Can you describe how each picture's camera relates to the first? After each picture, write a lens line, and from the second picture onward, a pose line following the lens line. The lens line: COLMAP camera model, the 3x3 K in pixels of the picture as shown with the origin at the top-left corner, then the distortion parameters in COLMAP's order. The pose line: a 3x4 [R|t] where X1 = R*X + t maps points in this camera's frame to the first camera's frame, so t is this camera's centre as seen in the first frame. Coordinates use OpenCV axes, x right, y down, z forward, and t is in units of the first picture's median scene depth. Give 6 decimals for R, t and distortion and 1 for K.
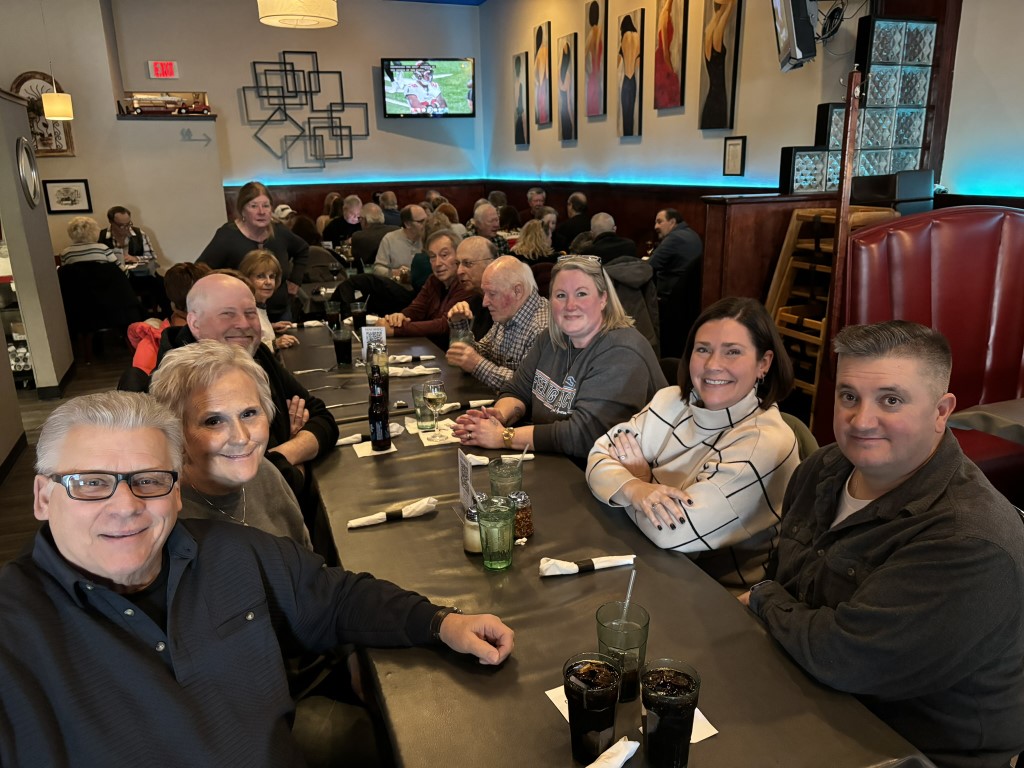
lens RADIAL K [[781.8, 0, 505.3], [0, 781.8, 381.7], [0, 0, 1]] dist [0.041081, -0.039637]
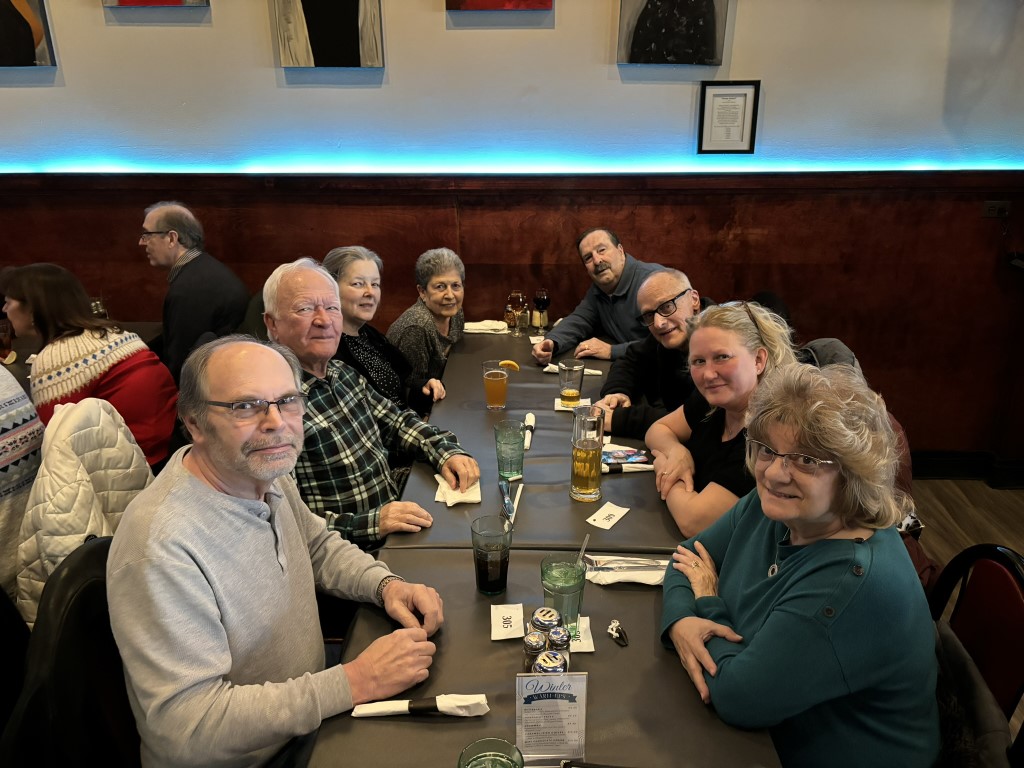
lens RADIAL K [[781.8, 0, 510.3], [0, 781.8, 390.1], [0, 0, 1]] dist [0.041081, -0.039637]
pose [[0.362330, -0.303188, 0.881359, -0.189523], [0.249988, 0.942578, 0.221477, -0.162710], [-0.897899, 0.140082, 0.417318, 0.569415]]
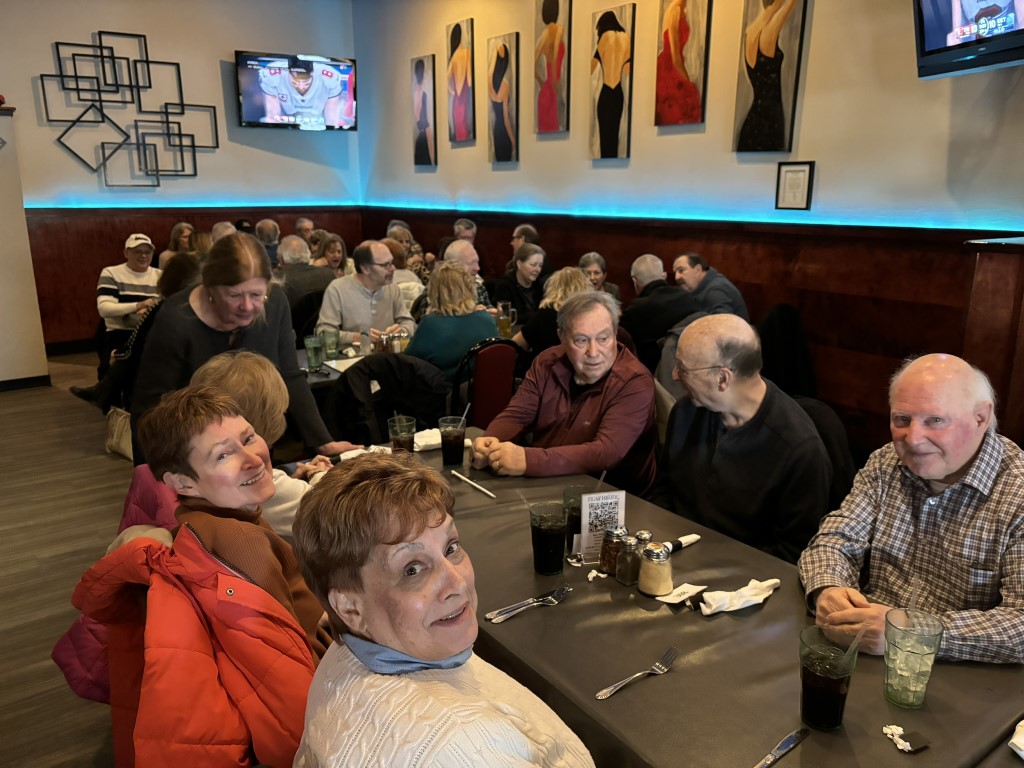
lens RADIAL K [[781.8, 0, 512.6], [0, 781.8, 377.7], [0, 0, 1]] dist [0.041081, -0.039637]
pose [[0.958403, -0.041499, 0.282384, -0.135281], [0.052338, 0.998150, -0.030947, -0.049039], [-0.280577, 0.044439, 0.958802, 0.192966]]
